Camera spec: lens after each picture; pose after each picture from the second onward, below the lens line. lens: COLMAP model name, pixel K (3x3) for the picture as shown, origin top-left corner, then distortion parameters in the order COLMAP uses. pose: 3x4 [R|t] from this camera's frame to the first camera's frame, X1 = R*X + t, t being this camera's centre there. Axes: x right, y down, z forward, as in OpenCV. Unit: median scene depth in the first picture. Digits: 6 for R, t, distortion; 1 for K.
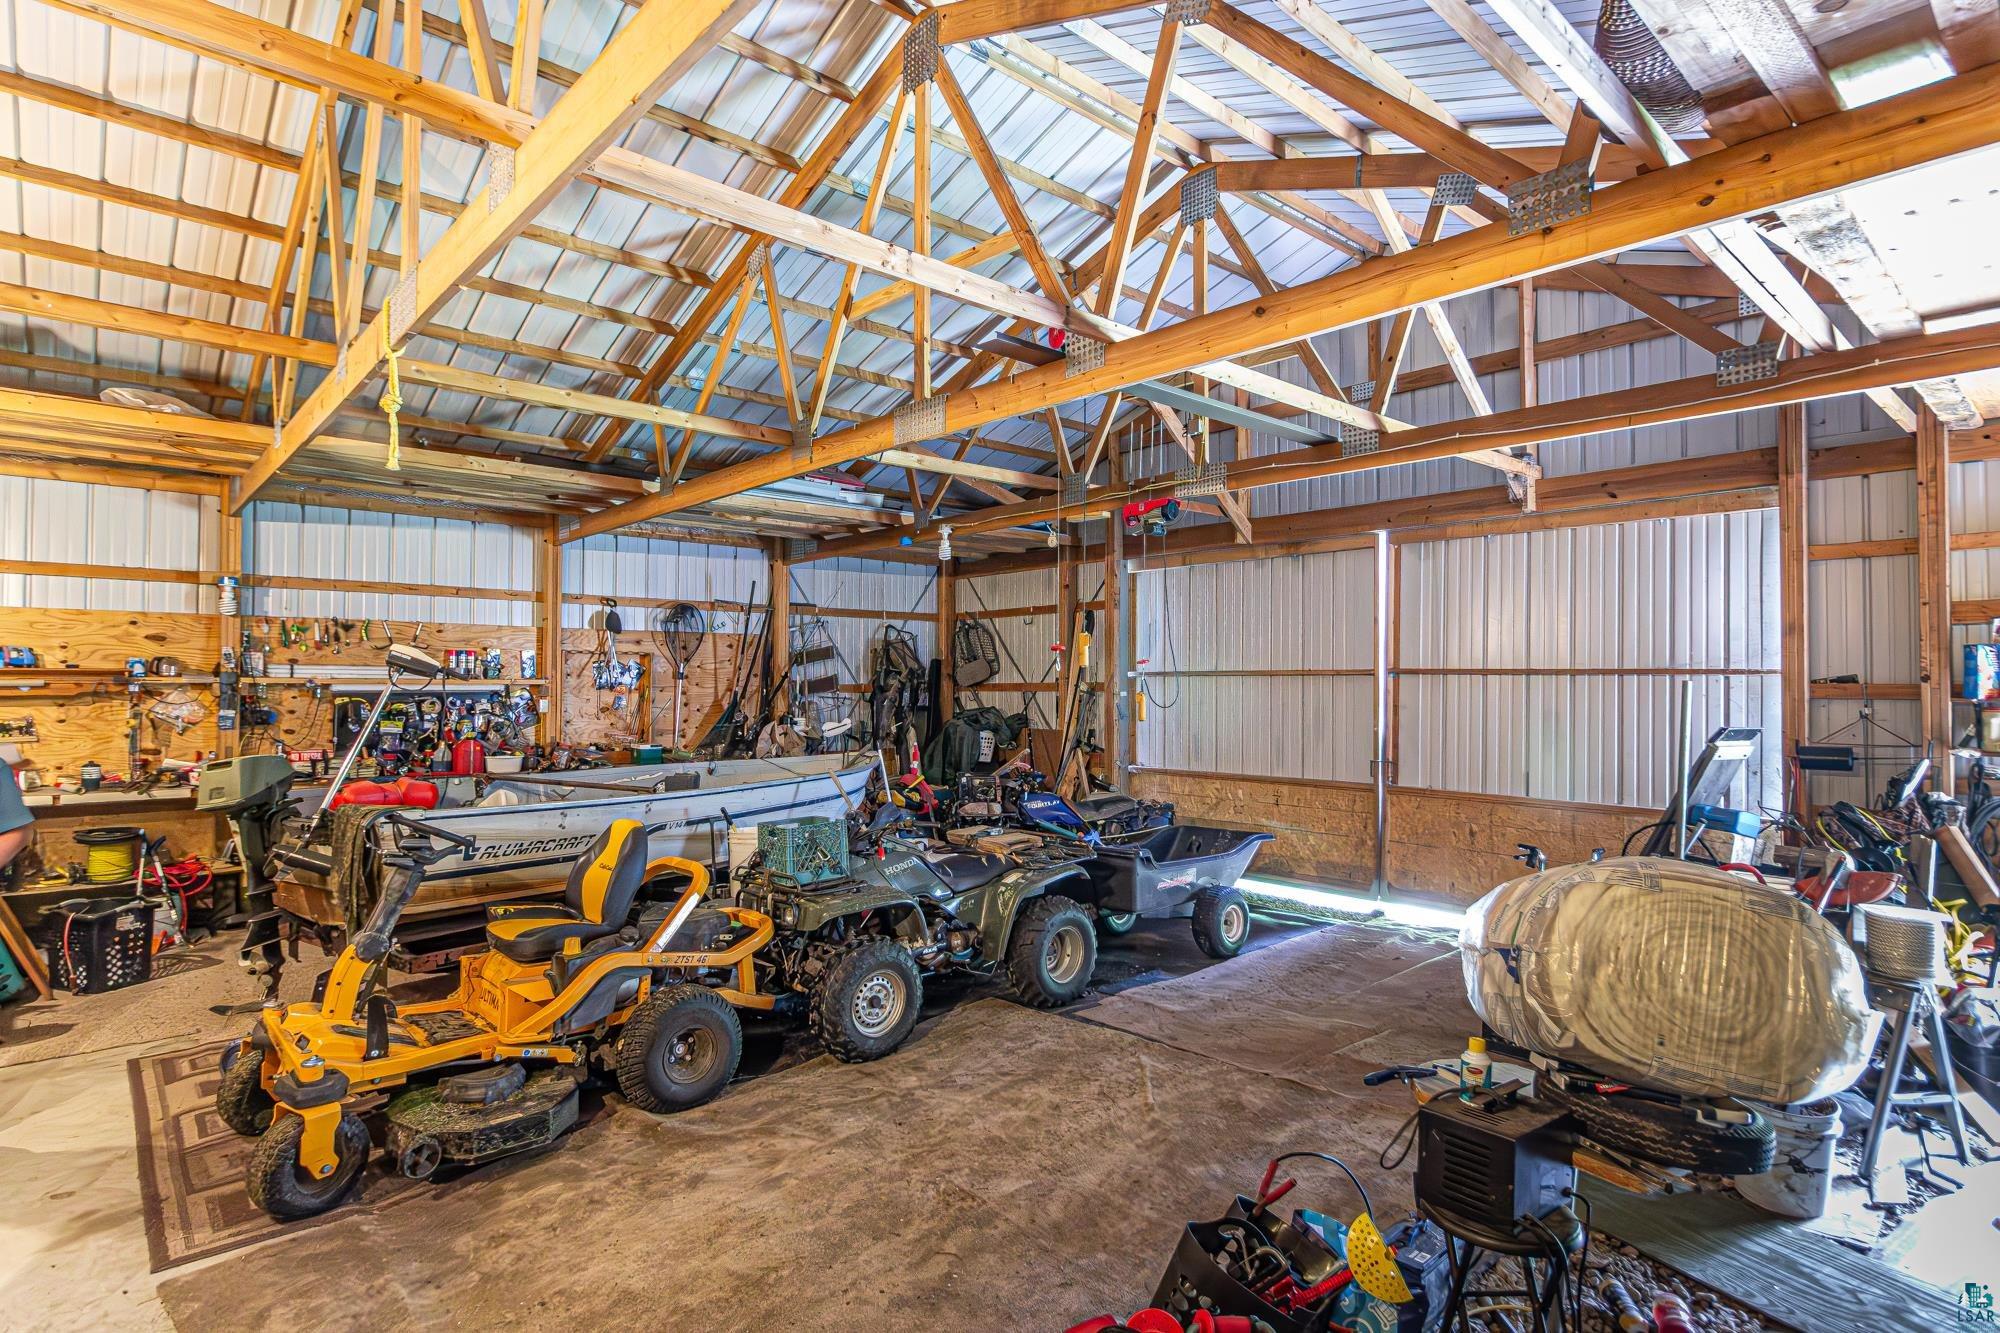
lens RADIAL K [[1016.5, 0, 1006.7], [0, 1016.5, 666.4], [0, 0, 1]] dist [0.006732, -0.001399]
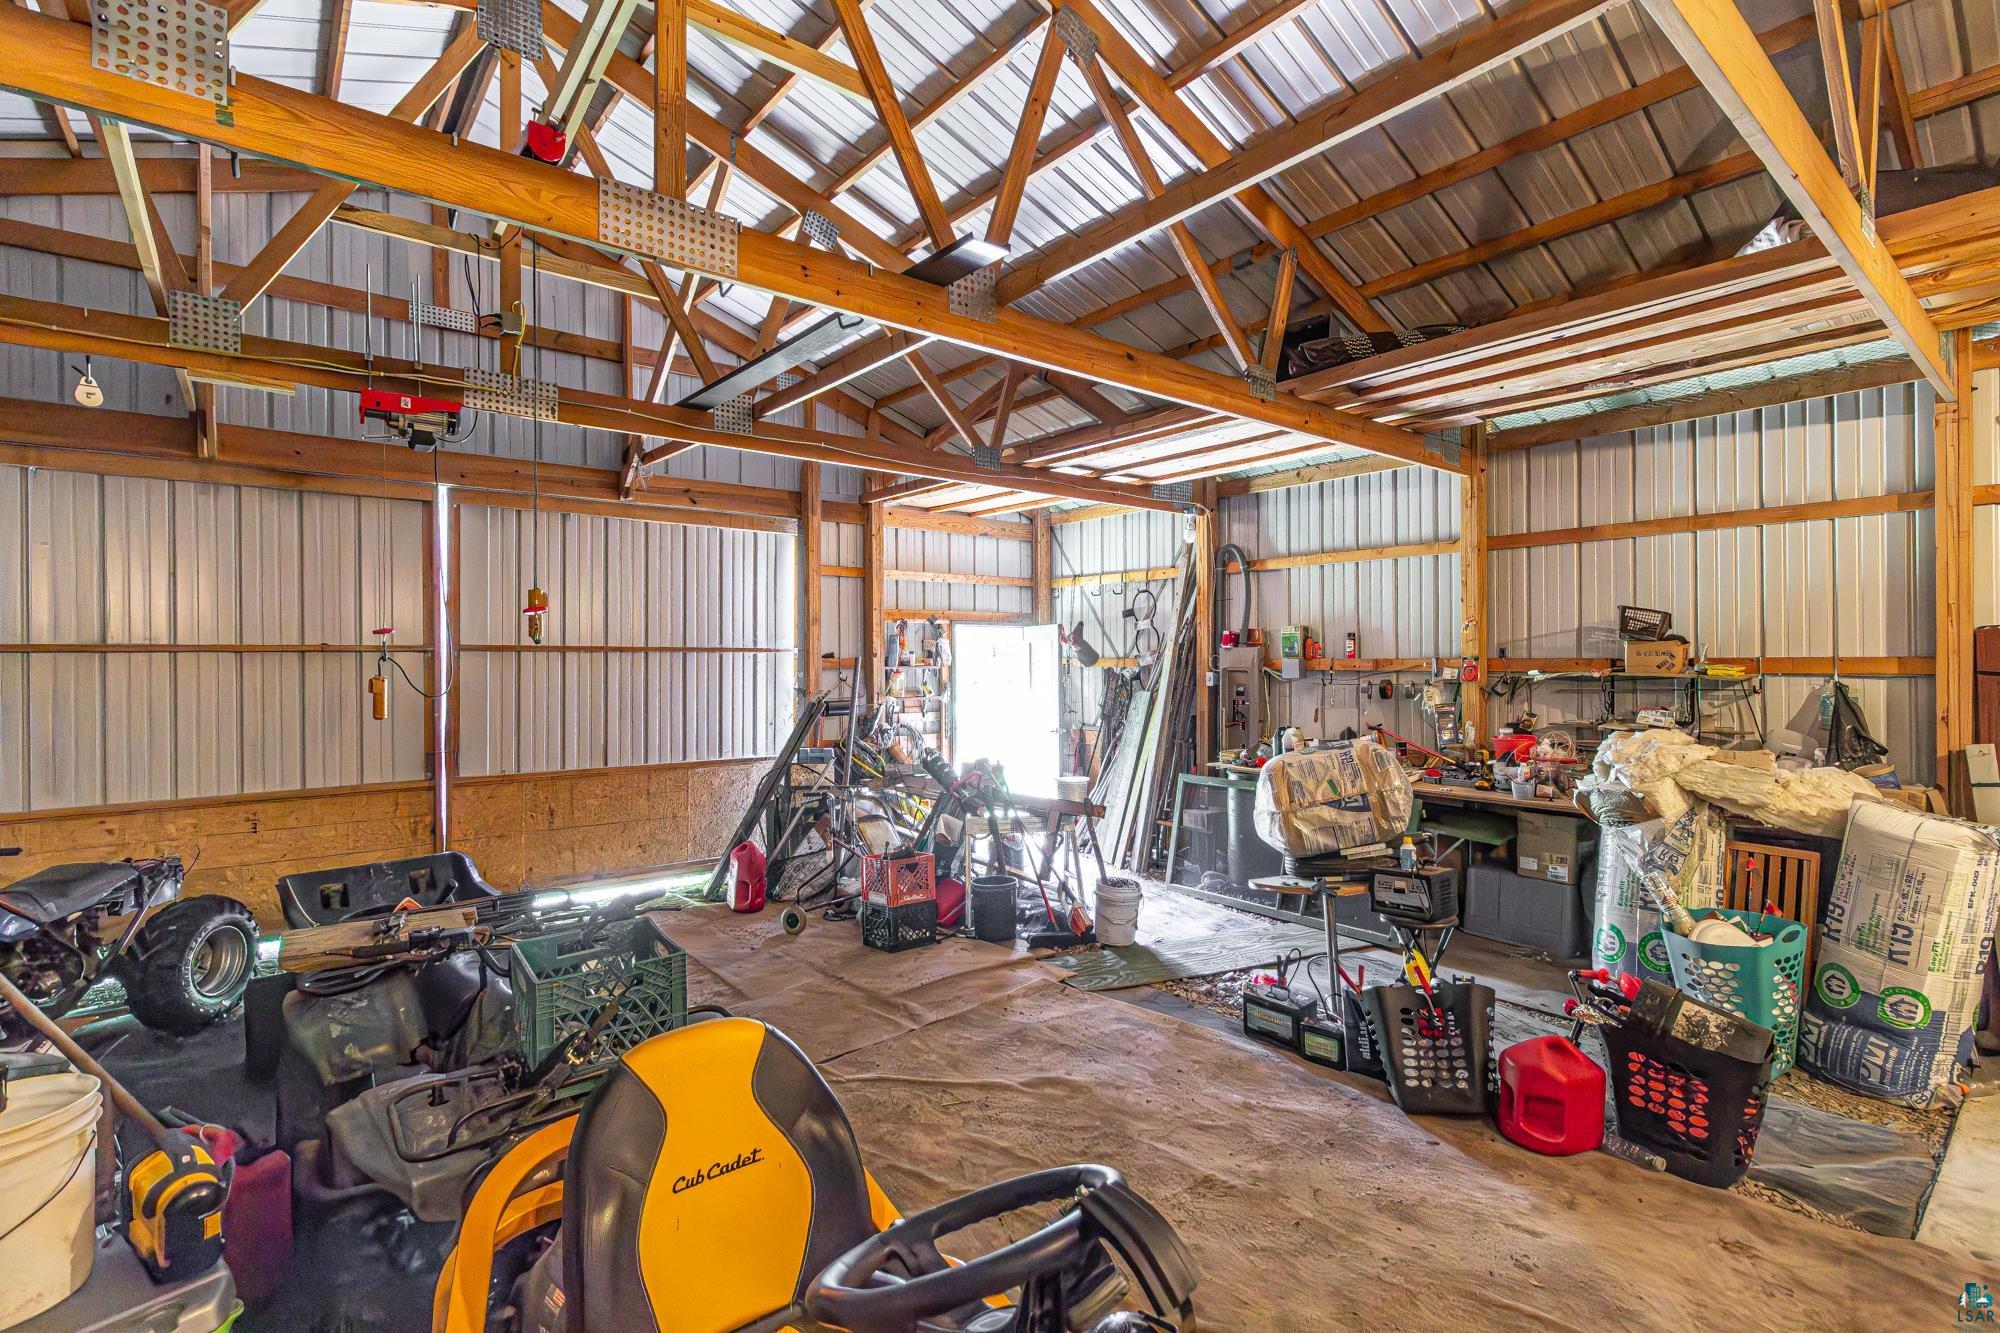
lens RADIAL K [[923.9, 0, 999.7], [0, 923.9, 656.8], [0, 0, 1]] dist [0.000230, 0.000096]
pose [[0.044779, -0.003091, 0.998992, -0.381275], [-0.010672, 0.999937, 0.003572, 0.004622], [-0.998940, -0.010821, 0.044743, 0.482022]]
